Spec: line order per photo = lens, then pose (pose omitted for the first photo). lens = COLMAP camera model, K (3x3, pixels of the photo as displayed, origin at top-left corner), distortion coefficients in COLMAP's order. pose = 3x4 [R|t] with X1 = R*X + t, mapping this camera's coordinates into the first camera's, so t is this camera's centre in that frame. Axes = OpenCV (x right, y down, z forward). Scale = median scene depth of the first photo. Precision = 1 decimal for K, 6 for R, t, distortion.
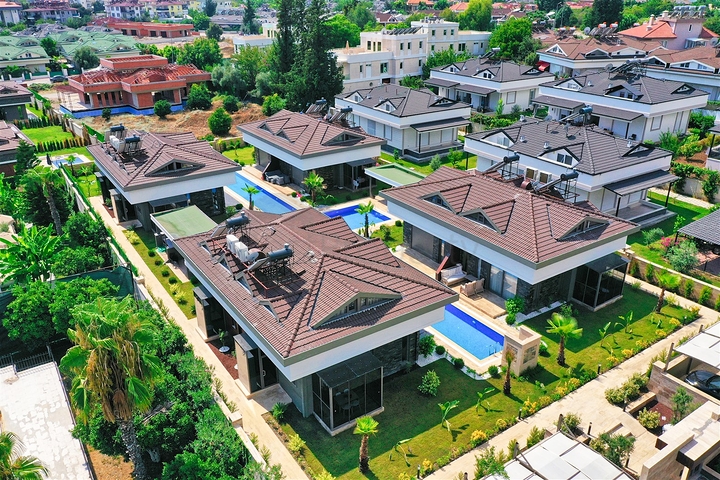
lens RADIAL K [[574.6, 0, 360.0], [0, 574.6, 240.0], [0, 0, 1]] dist [-0.000039, 0.006630]
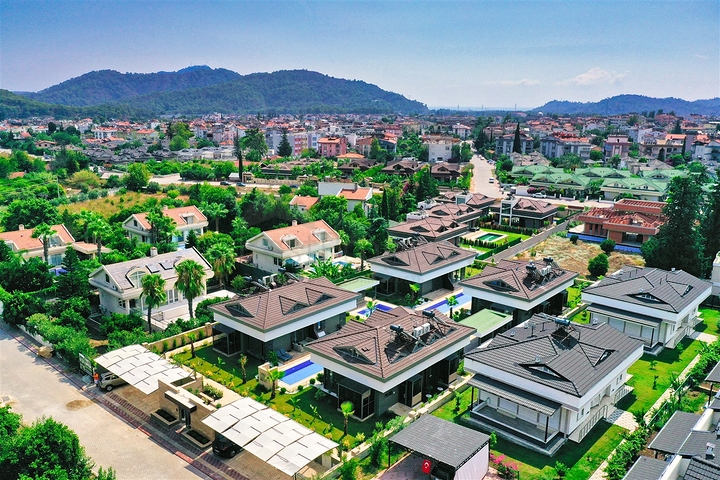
lens RADIAL K [[574.6, 0, 360.0], [0, 574.6, 240.0], [0, 0, 1]] dist [-0.000039, 0.006630]
pose [[0.252515, 0.235222, -0.938566, 1.031018], [-0.405036, 0.906622, 0.118244, -0.280680], [0.878739, 0.350295, 0.324209, 0.265771]]
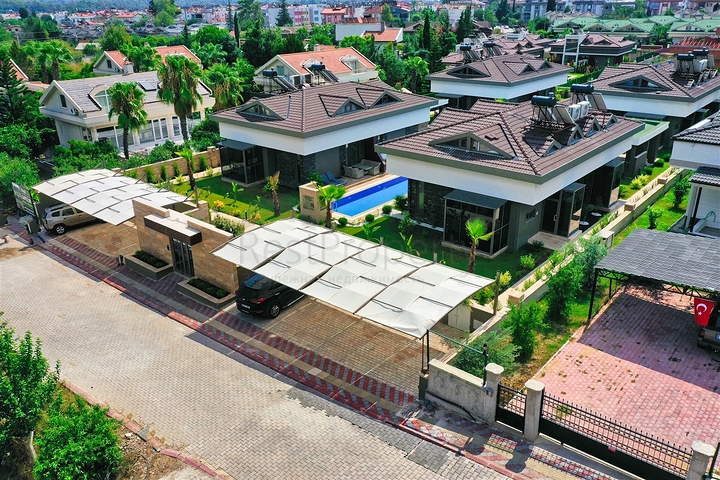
lens RADIAL K [[574.6, 0, 360.0], [0, 574.6, 240.0], [0, 0, 1]] dist [-0.000039, 0.006630]
pose [[0.260043, 0.377164, -0.888890, 0.694108], [-0.379067, 0.886533, 0.265269, -0.037520], [0.888080, 0.267967, 0.373507, 0.352751]]
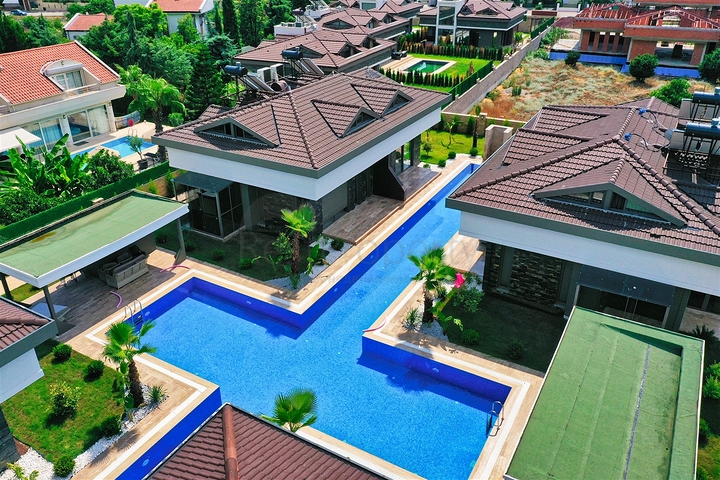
lens RADIAL K [[574.6, 0, 360.0], [0, 574.6, 240.0], [0, 0, 1]] dist [-0.000039, 0.006630]
pose [[0.443259, 0.426319, -0.788526, 0.187828], [-0.362305, 0.889817, 0.277418, -0.192028], [0.819913, 0.162719, 0.548877, 0.659696]]
